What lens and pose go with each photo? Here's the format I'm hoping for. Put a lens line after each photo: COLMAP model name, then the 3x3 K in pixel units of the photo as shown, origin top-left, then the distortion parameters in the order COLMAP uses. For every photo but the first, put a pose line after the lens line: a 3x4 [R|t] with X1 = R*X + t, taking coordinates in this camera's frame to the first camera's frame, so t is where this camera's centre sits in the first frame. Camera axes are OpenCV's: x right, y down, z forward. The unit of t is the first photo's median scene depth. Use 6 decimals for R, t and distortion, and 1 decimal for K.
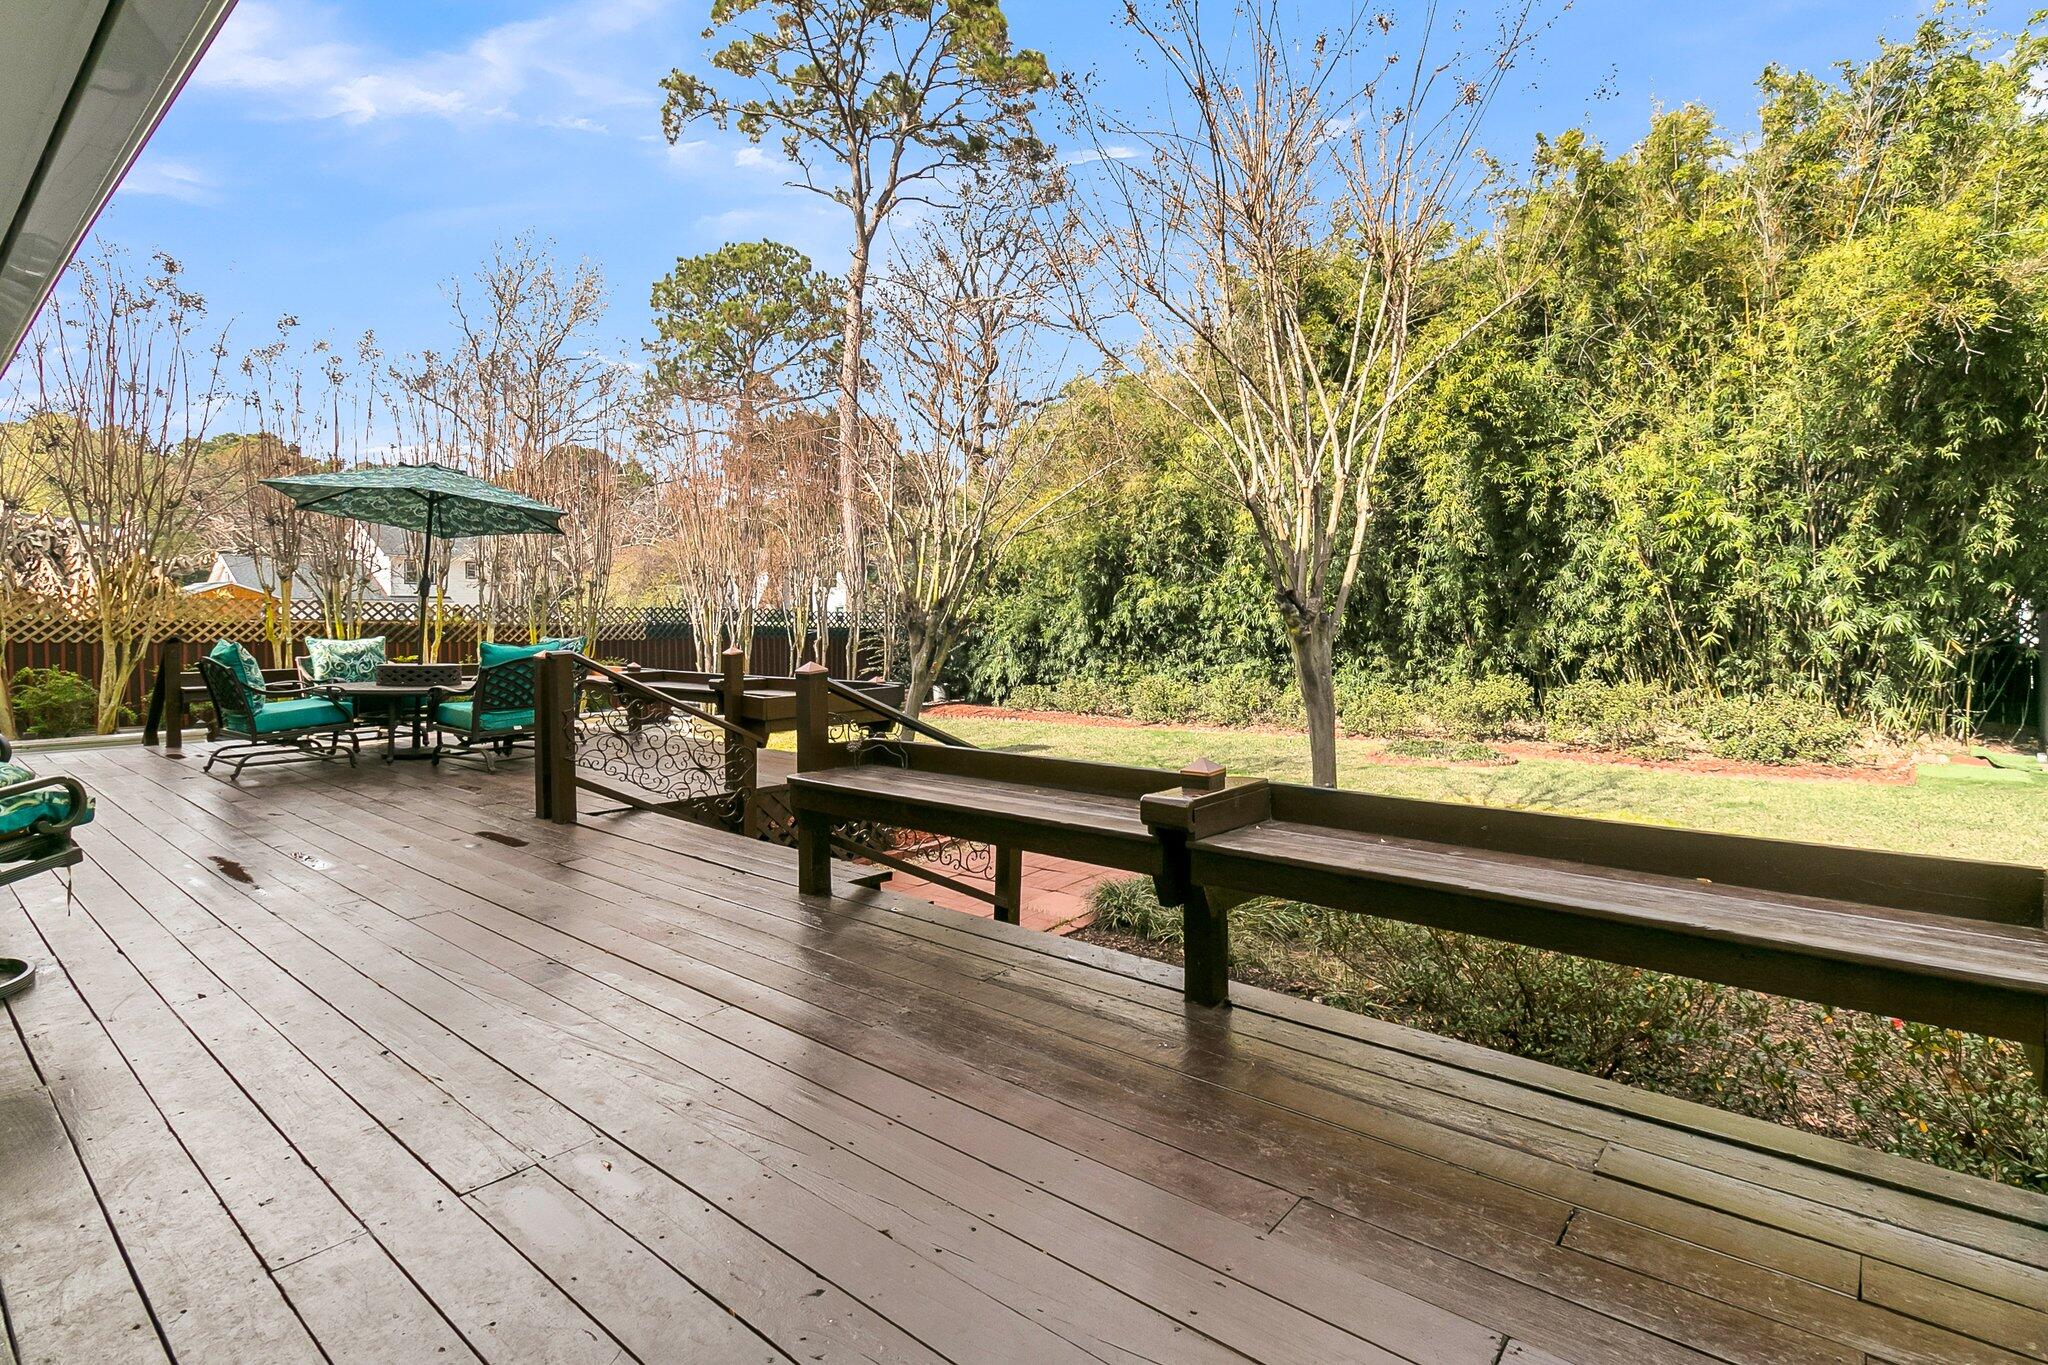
lens RADIAL K [[998.5, 0, 1027.9], [0, 998.5, 608.7], [0, 0, 1]] dist [0.005326, 0.000259]
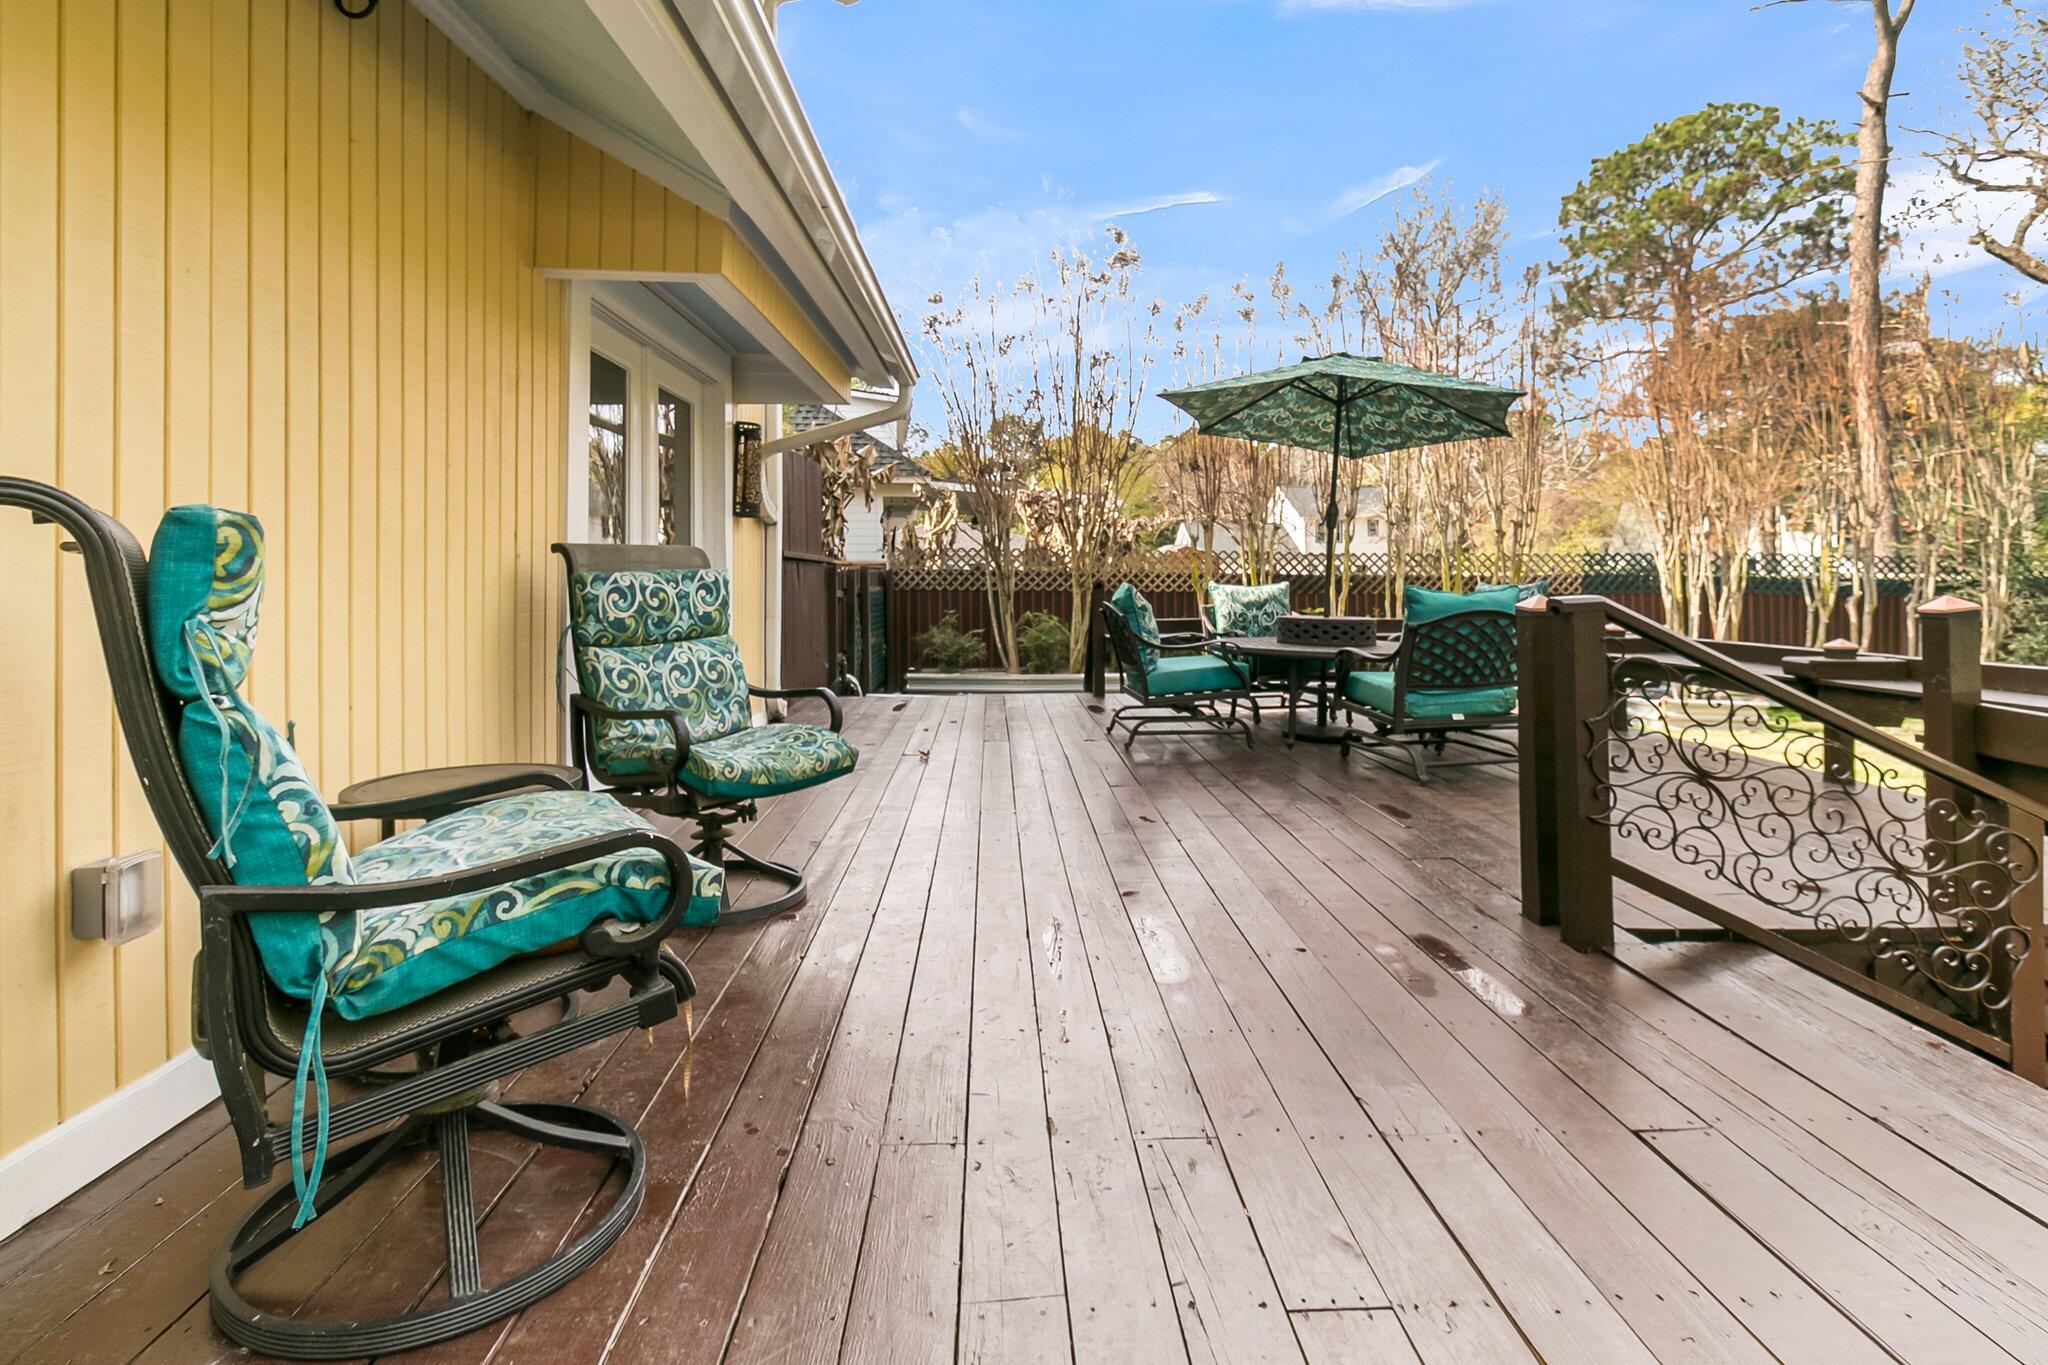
lens RADIAL K [[998.5, 0, 1027.9], [0, 998.5, 608.7], [0, 0, 1]] dist [0.005326, 0.000259]
pose [[0.668870, 0.019186, -0.743132, -0.136988], [0.012052, 0.999256, 0.036646, 0.013174], [0.743281, -0.033468, 0.668141, 0.227627]]
